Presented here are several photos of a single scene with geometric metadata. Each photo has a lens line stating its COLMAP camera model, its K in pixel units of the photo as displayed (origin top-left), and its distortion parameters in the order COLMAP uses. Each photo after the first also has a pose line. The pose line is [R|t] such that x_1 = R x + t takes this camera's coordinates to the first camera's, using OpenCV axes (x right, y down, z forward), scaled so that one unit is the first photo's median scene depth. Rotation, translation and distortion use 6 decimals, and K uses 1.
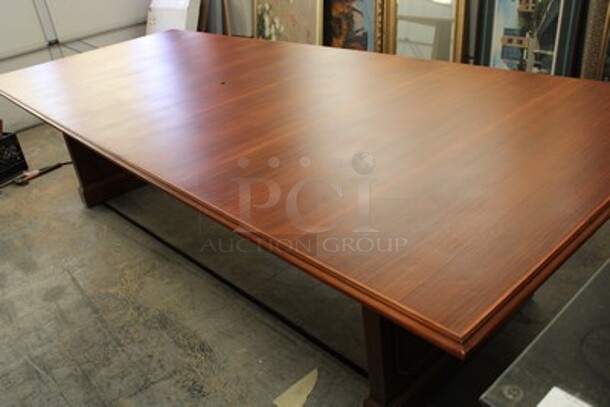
lens RADIAL K [[543.2, 0, 305.0], [0, 543.2, 203.5], [0, 0, 1]] dist [-0.146661, 0.143968]
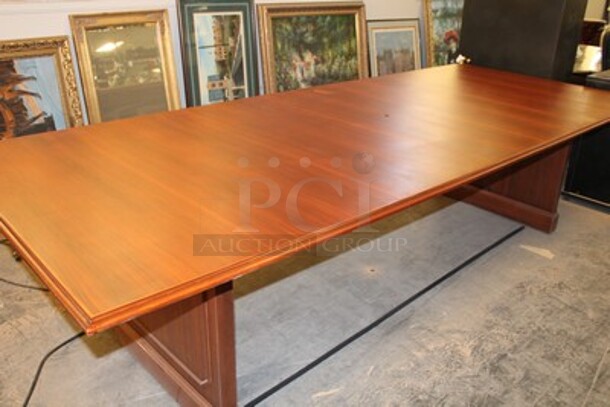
lens RADIAL K [[543.2, 0, 305.0], [0, 543.2, 203.5], [0, 0, 1]] dist [-0.146661, 0.143968]
pose [[-0.024530, -0.289779, 0.956779, -0.900599], [0.455707, 0.848605, 0.268700, -0.323518], [-0.889792, 0.442602, 0.111238, 0.822003]]
